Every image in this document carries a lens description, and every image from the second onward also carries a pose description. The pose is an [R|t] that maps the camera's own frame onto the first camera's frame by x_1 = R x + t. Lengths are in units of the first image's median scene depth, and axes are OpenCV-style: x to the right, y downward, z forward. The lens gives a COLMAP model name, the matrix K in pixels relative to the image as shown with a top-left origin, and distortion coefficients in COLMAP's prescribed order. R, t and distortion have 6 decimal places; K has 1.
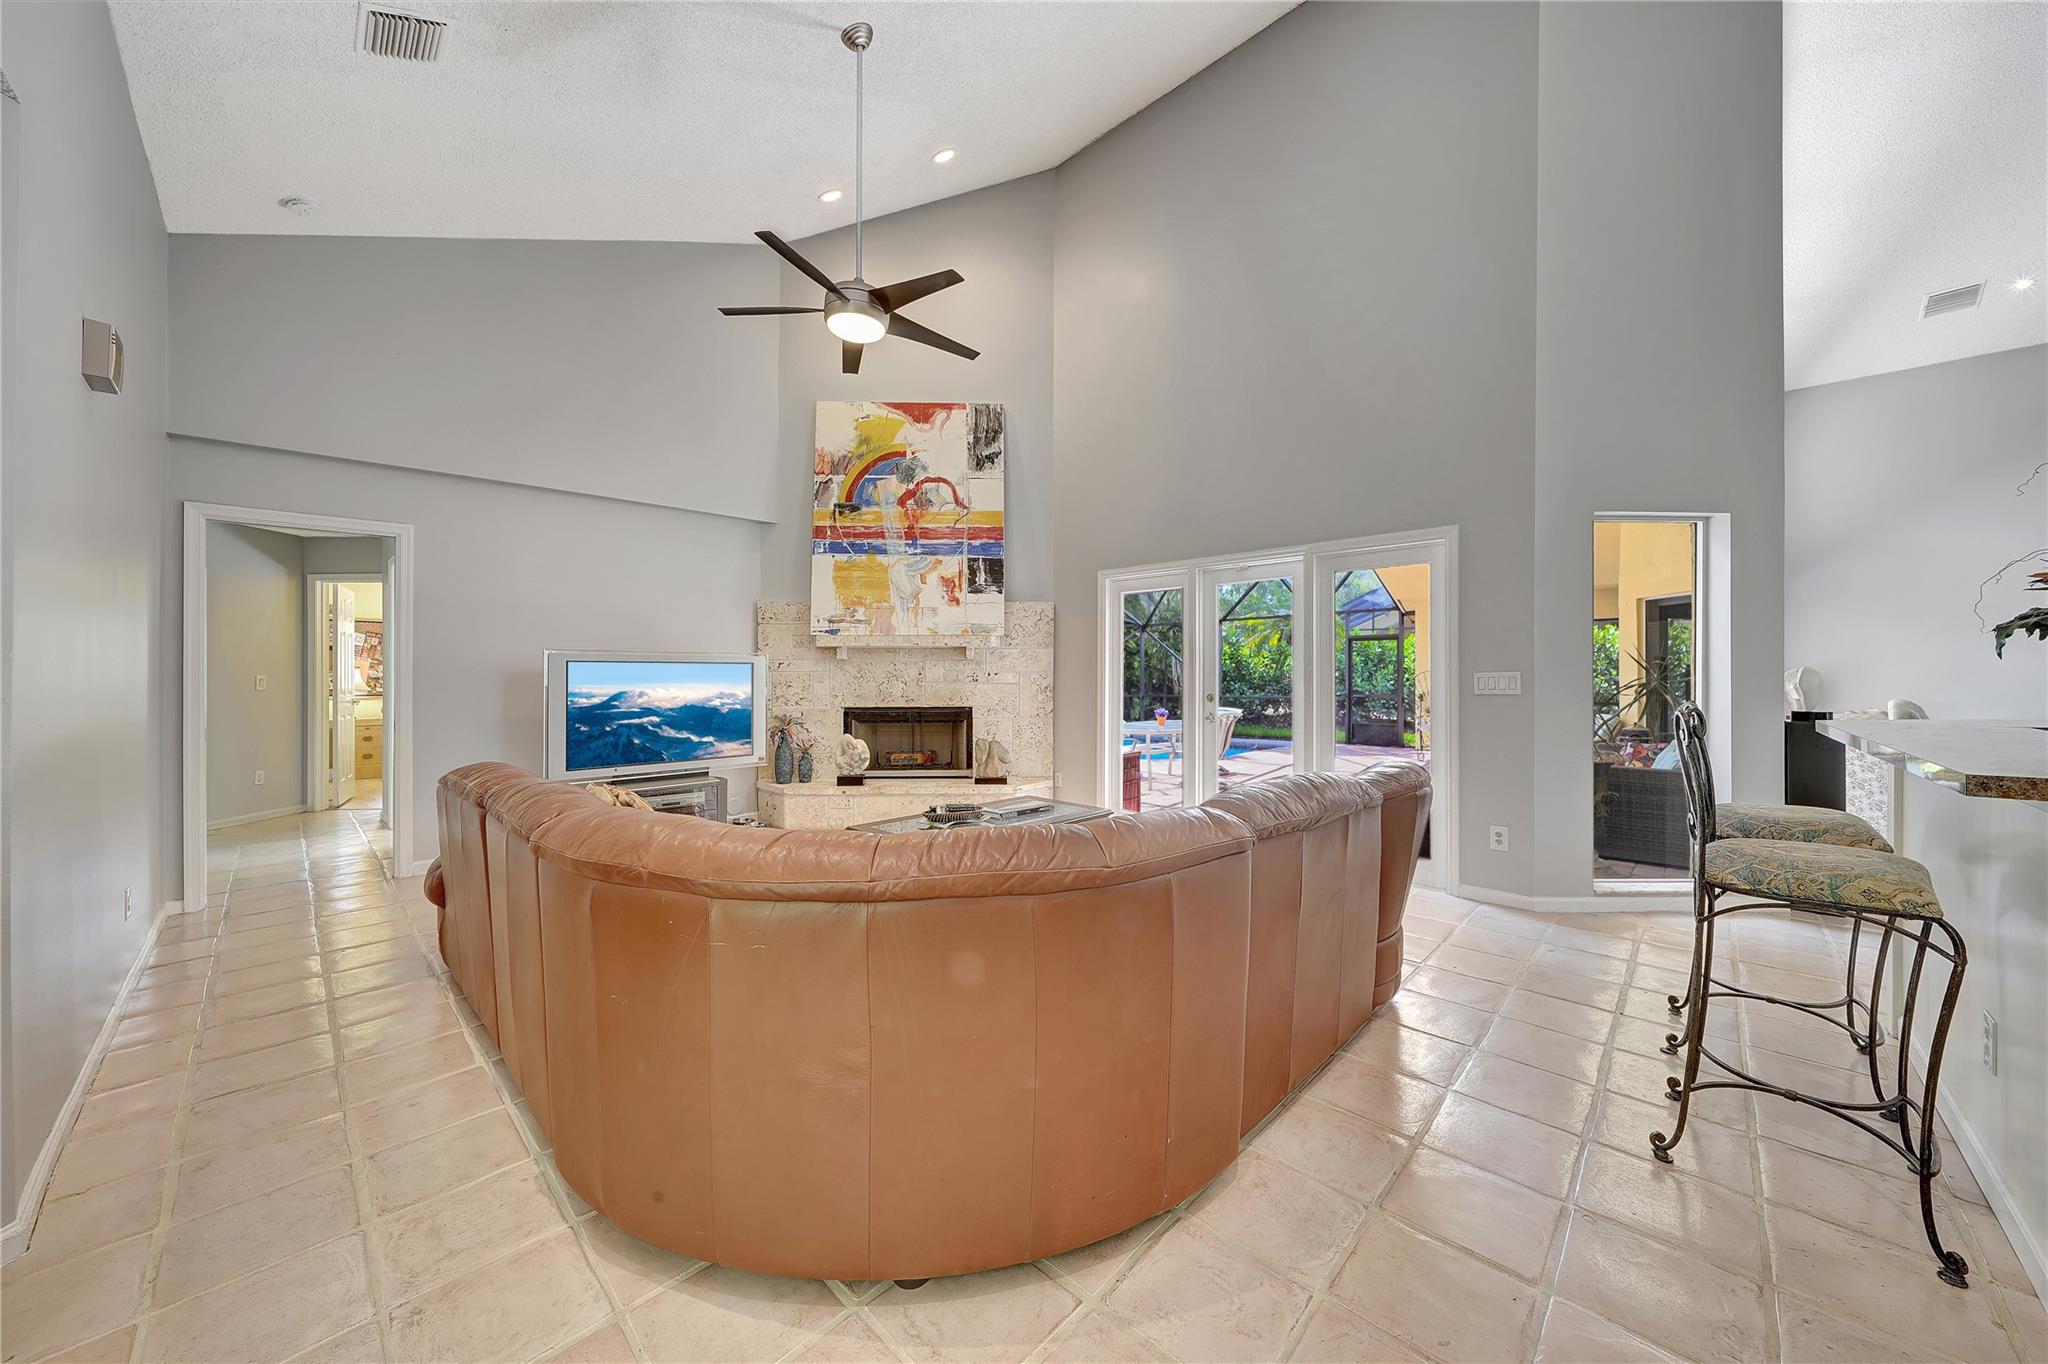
lens RADIAL K [[706.3, 0, 1023.1], [0, 706.3, 669.6], [0, 0, 1]] dist [-0.002239, -0.000142]
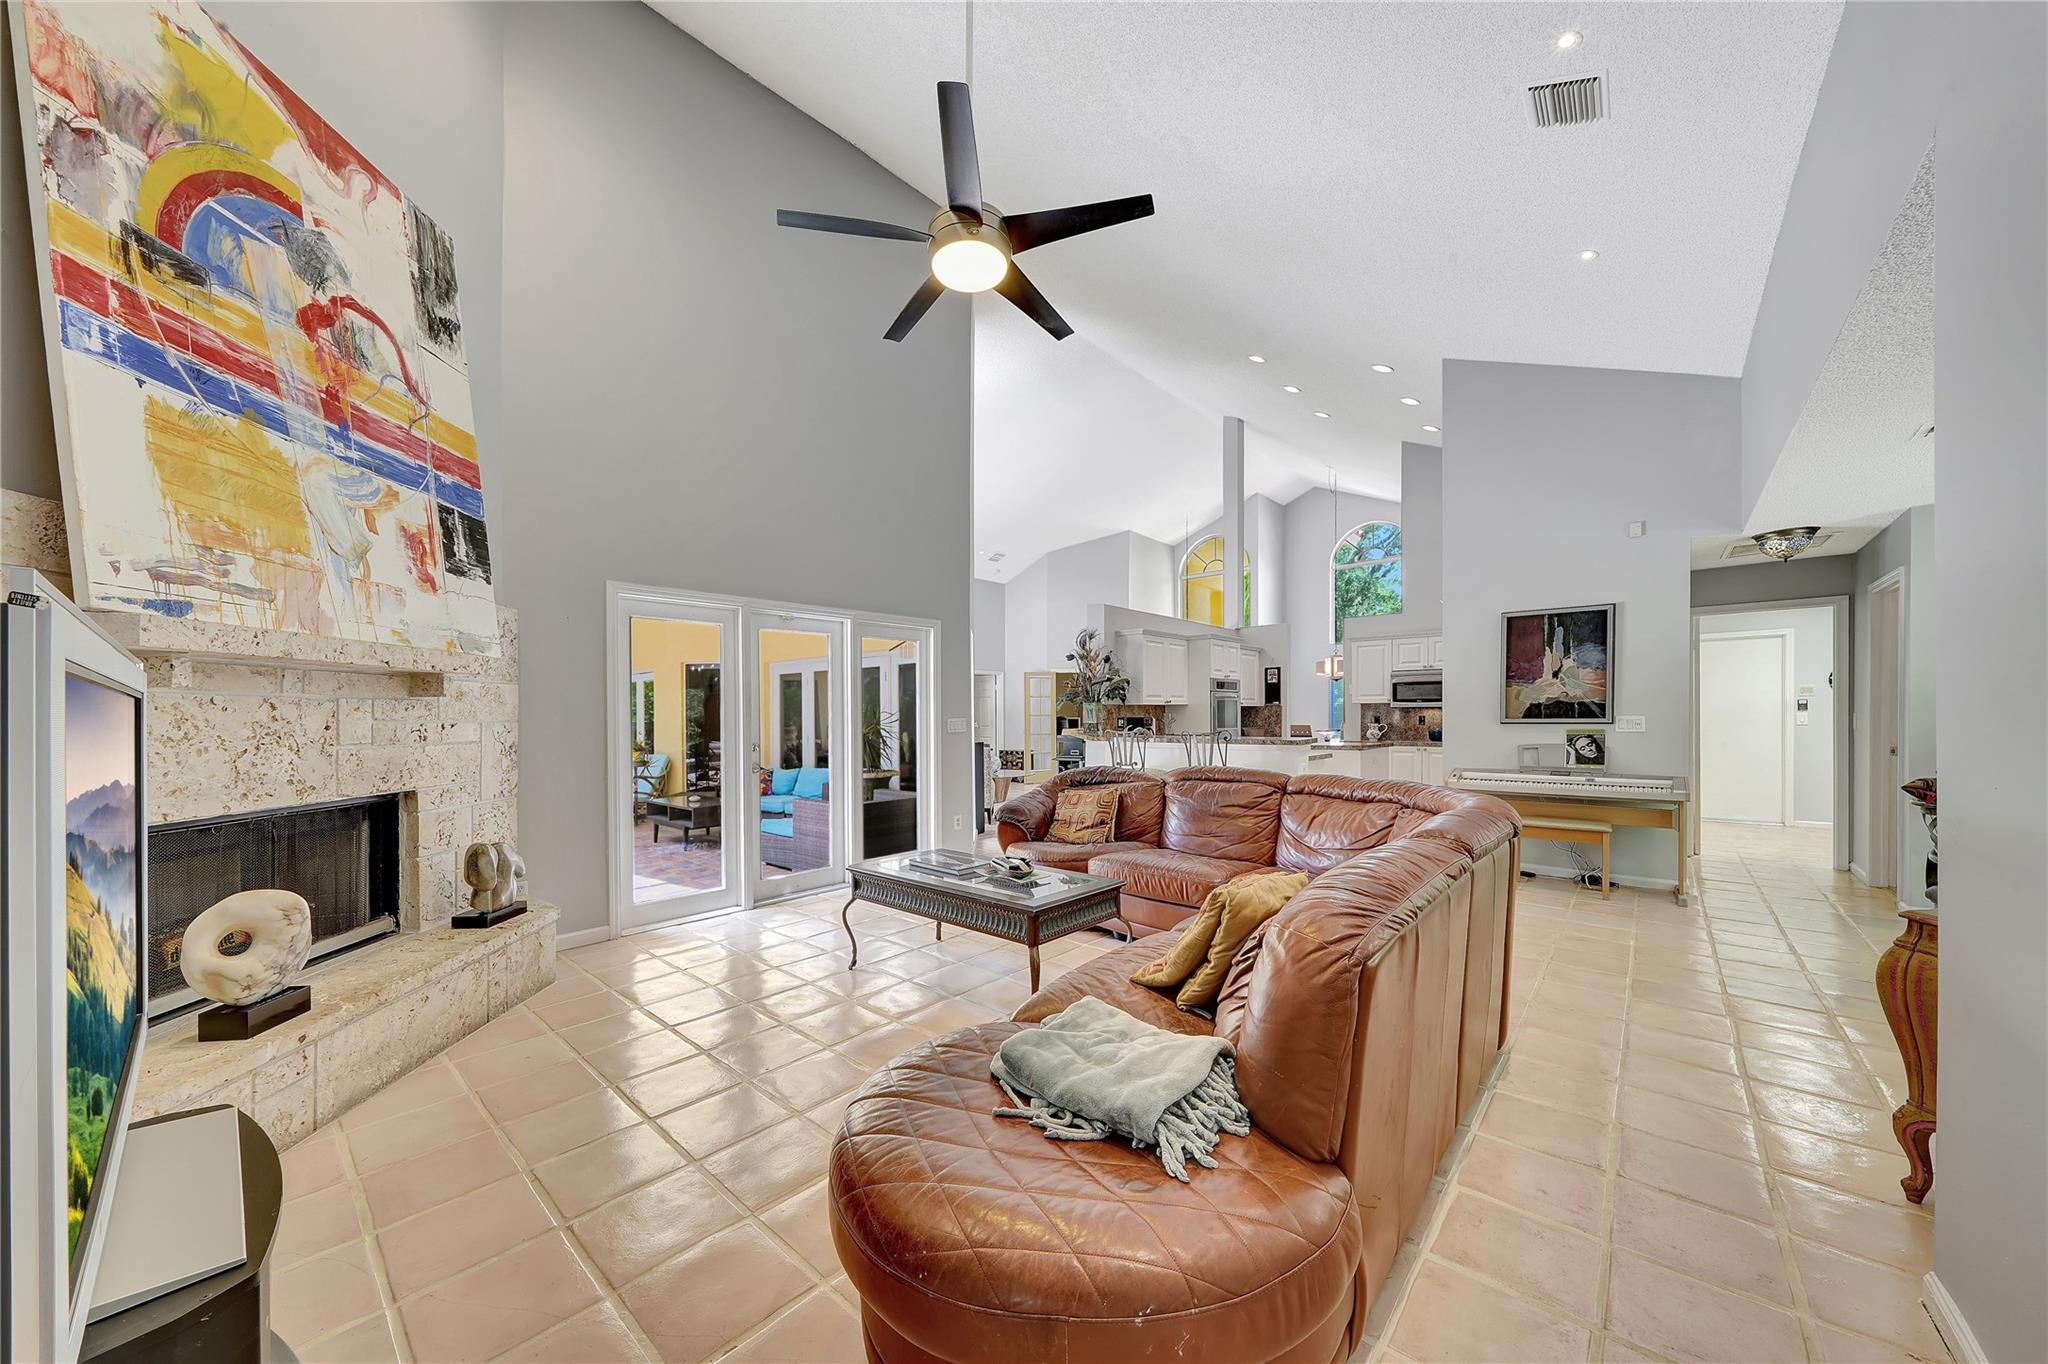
lens RADIAL K [[706.3, 0, 1017.9], [0, 706.3, 716.4], [0, 0, 1]] dist [-0.002239, -0.000142]
pose [[-0.020839, -0.000543, 0.999783, -0.608081], [0.007396, 0.999972, 0.000697, 0.001788], [-0.999755, 0.007409, -0.020834, 0.586166]]
